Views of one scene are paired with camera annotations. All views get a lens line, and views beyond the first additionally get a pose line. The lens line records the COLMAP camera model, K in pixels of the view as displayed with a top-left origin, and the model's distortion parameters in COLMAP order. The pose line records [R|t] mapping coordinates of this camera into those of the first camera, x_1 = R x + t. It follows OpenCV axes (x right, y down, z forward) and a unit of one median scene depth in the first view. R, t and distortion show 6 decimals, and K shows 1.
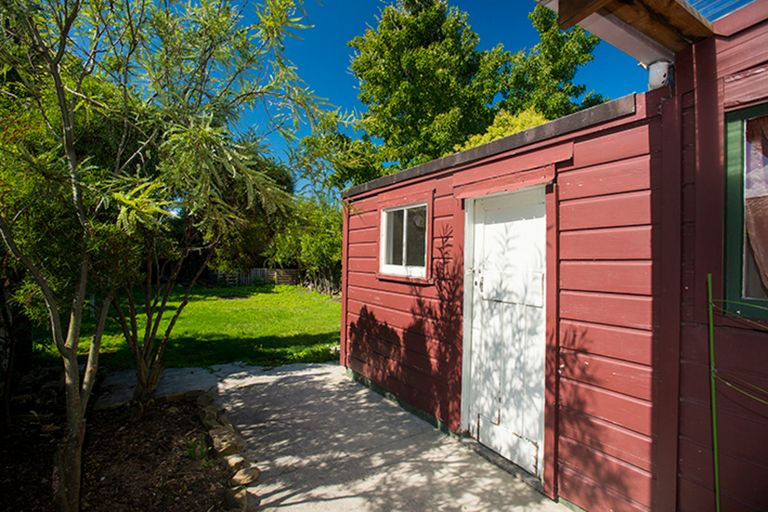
lens RADIAL K [[374.8, 0, 385.2], [0, 374.8, 254.8], [0, 0, 1]] dist [0.000566, -0.000004]
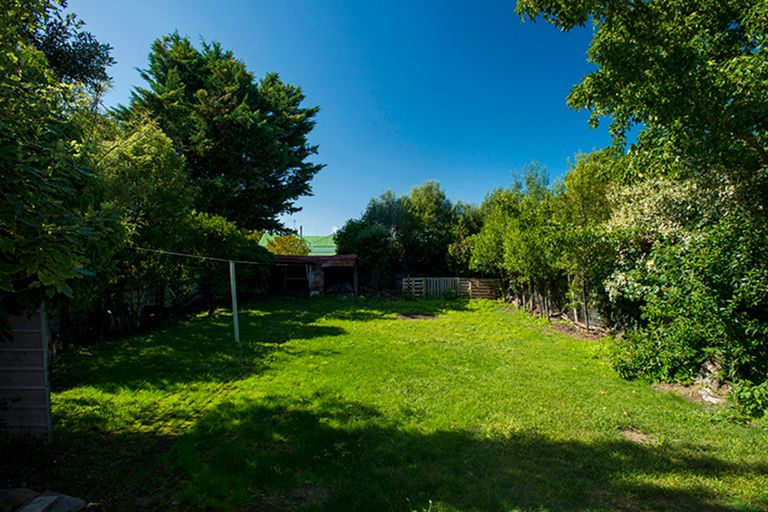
lens RADIAL K [[374.8, 0, 385.0], [0, 374.8, 258.0], [0, 0, 1]] dist [0.000566, -0.000004]
pose [[0.873557, -0.013273, -0.486541, -0.071197], [0.009026, 0.999898, -0.011072, 0.001856], [0.486638, 0.005280, 0.873588, 0.248093]]
